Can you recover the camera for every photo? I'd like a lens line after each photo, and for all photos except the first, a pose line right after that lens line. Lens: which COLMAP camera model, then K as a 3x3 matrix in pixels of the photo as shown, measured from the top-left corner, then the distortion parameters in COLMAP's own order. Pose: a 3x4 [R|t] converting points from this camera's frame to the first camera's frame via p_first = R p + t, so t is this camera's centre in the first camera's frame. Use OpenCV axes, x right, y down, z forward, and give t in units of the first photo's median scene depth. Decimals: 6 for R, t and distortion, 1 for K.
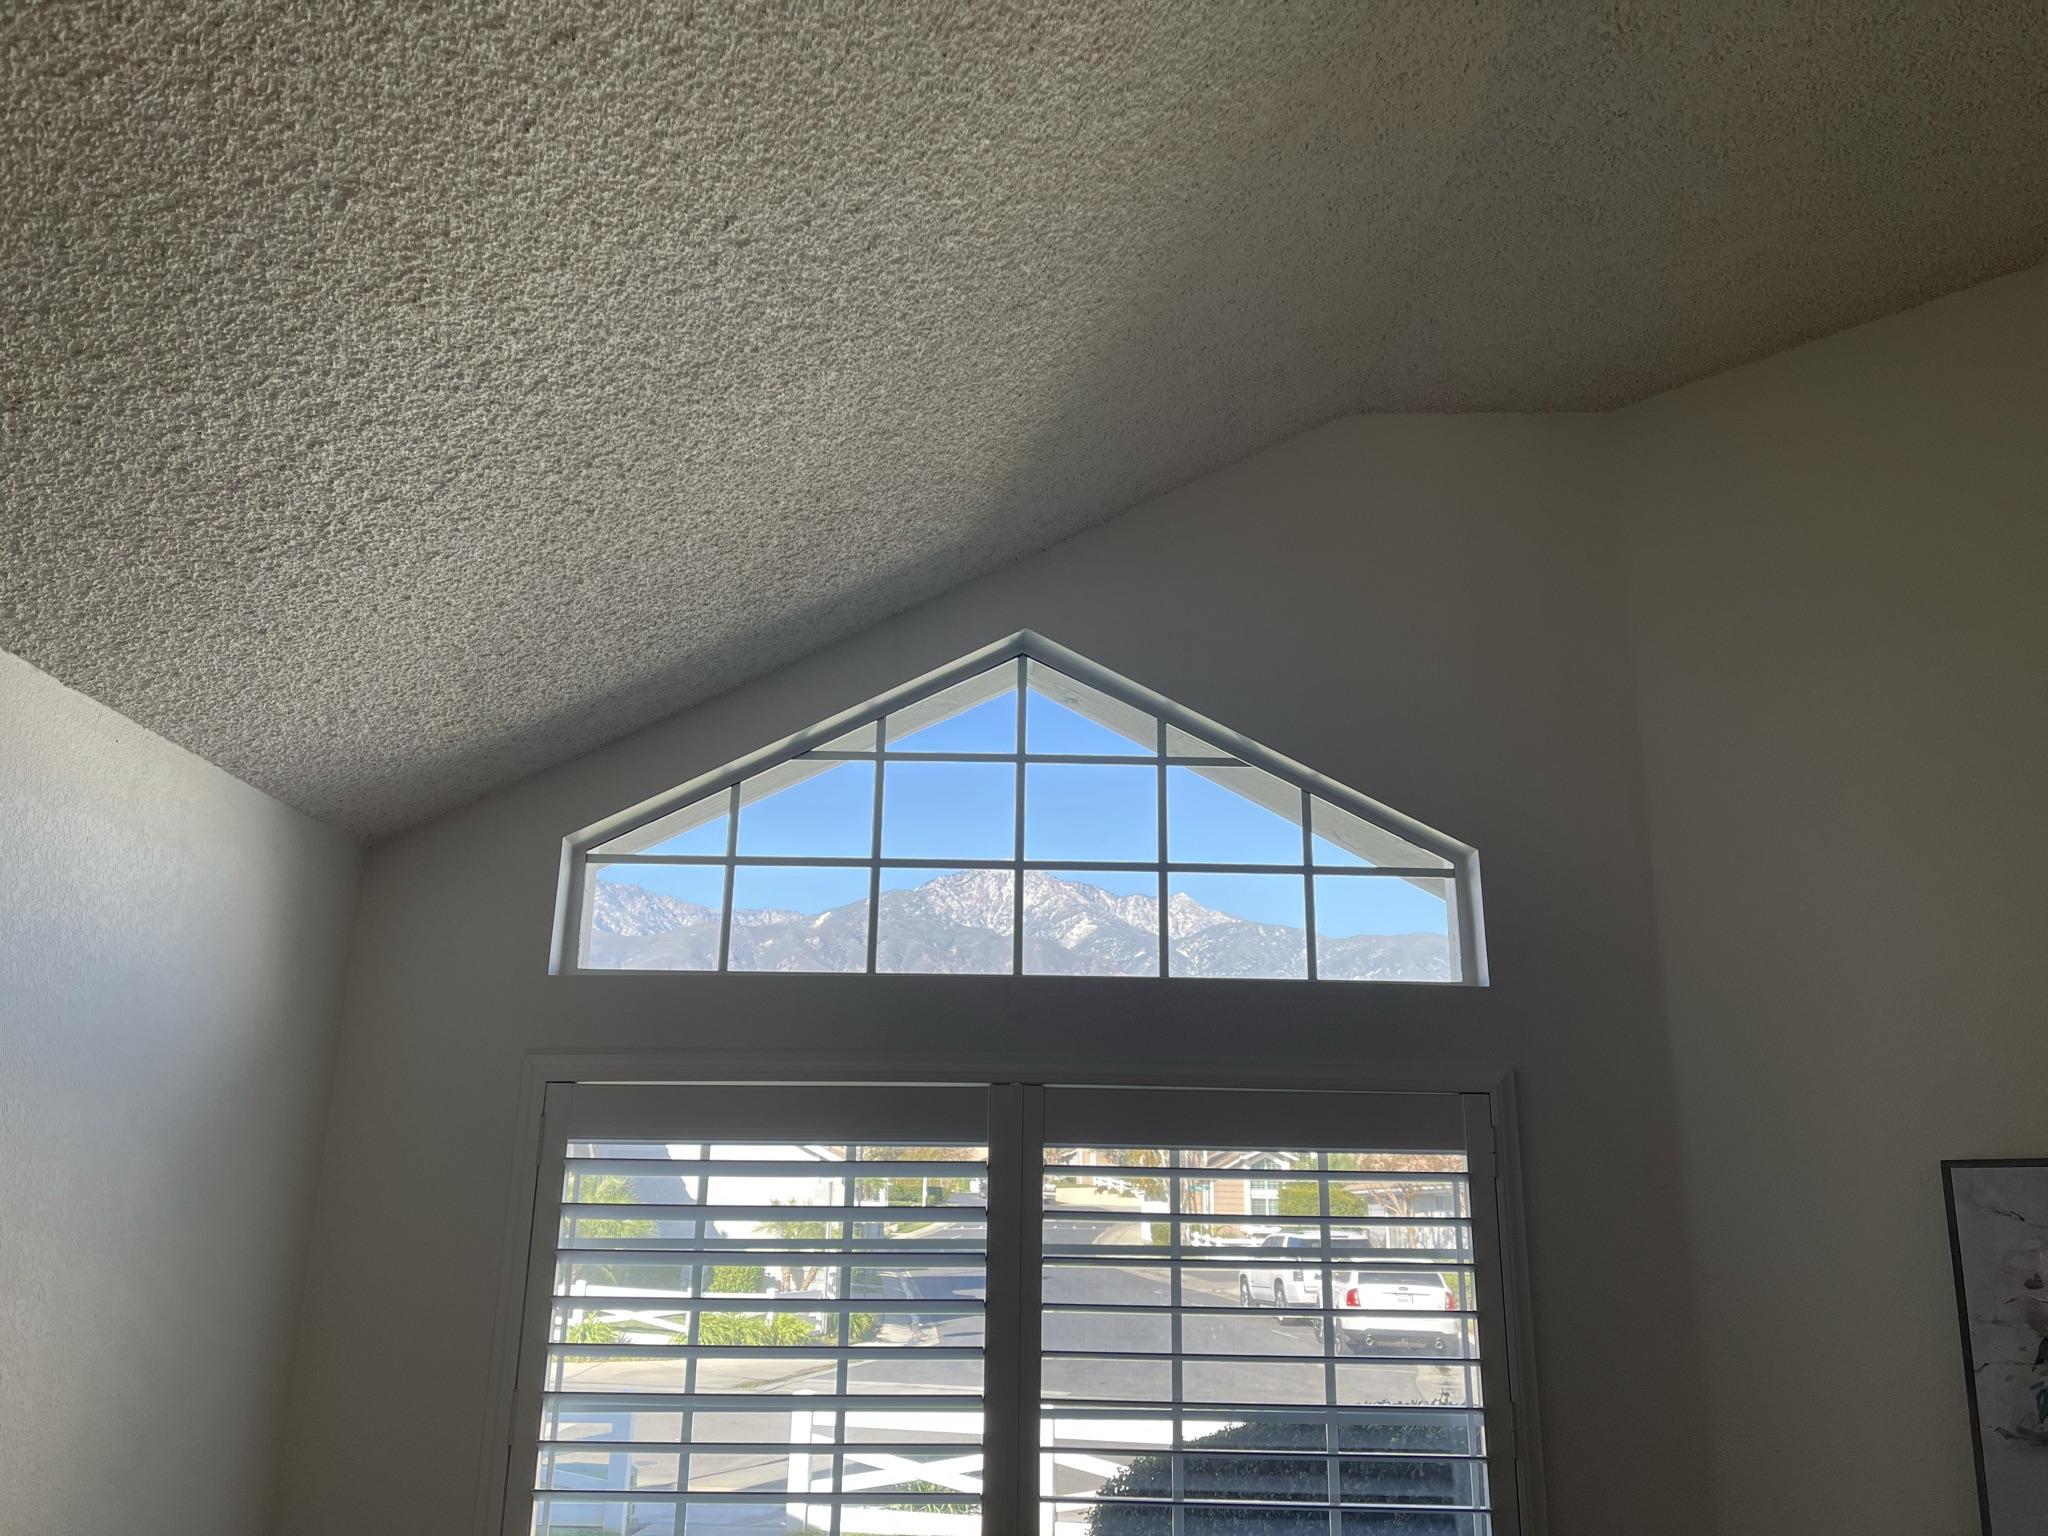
lens RADIAL K [[1760.3, 0, 1024.0], [0, 1760.3, 768.0], [0, 0, 1]] dist [0.133359, -0.078624]
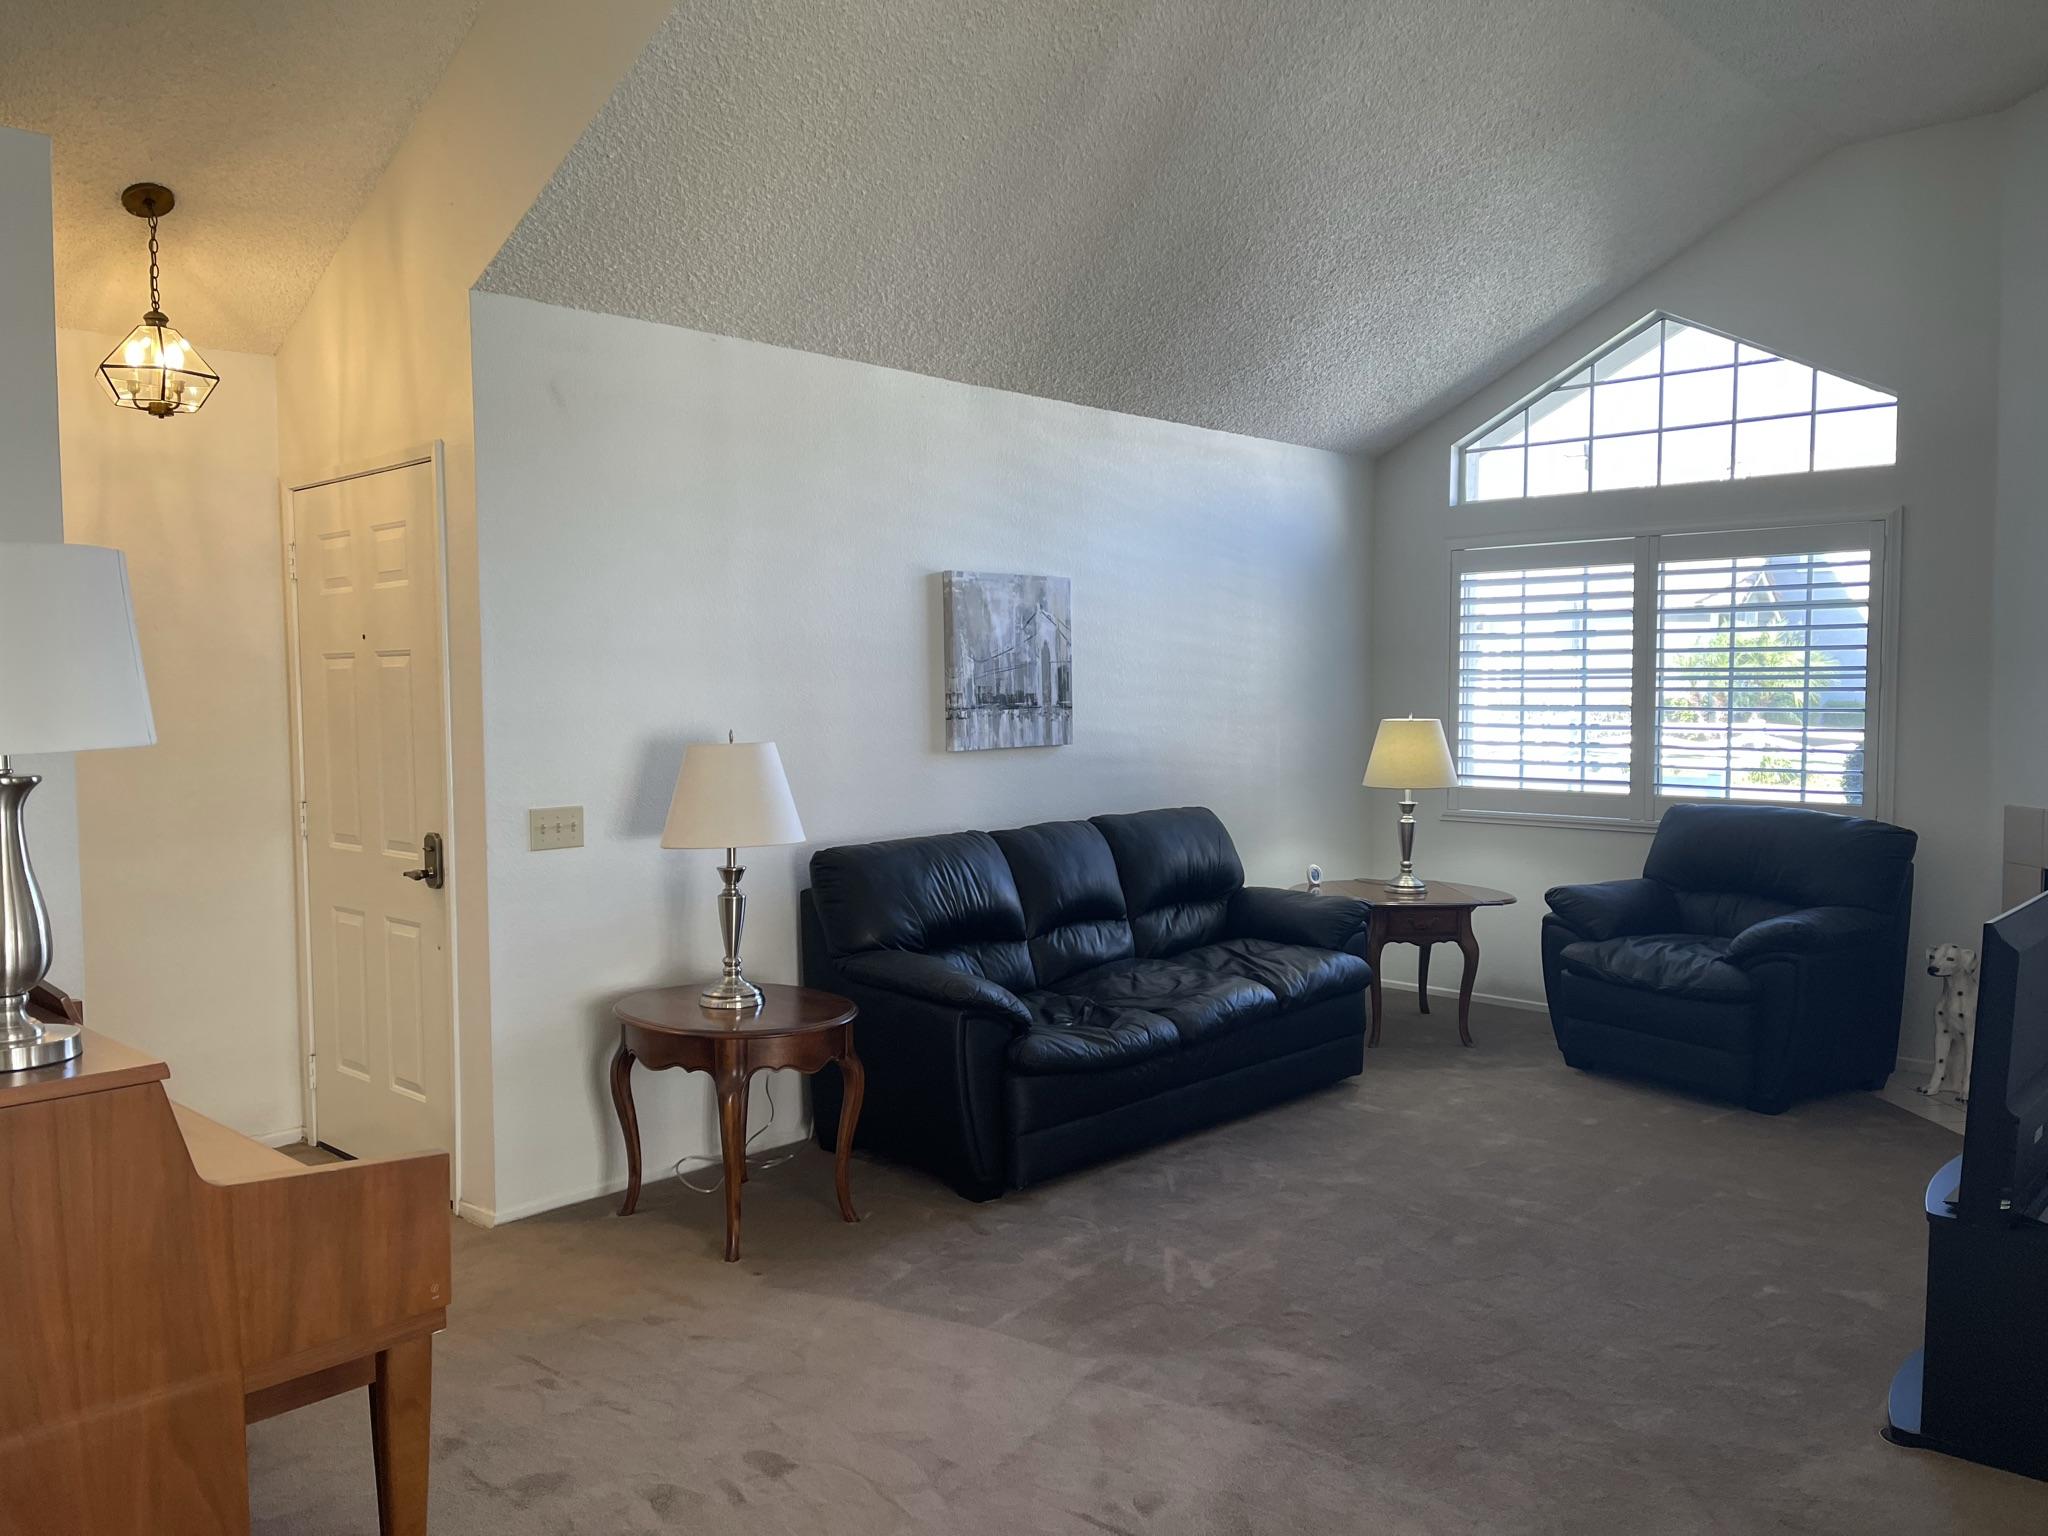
lens RADIAL K [[1553.0, 0, 1027.6], [0, 1553.0, 784.5], [0, 0, 1]] dist [0.091138, -0.119400]
pose [[0.723088, 0.031633, -0.690031, 0.766509], [0.210044, 0.941579, 0.263271, -0.199600], [0.658047, -0.335305, 0.674200, -0.893280]]
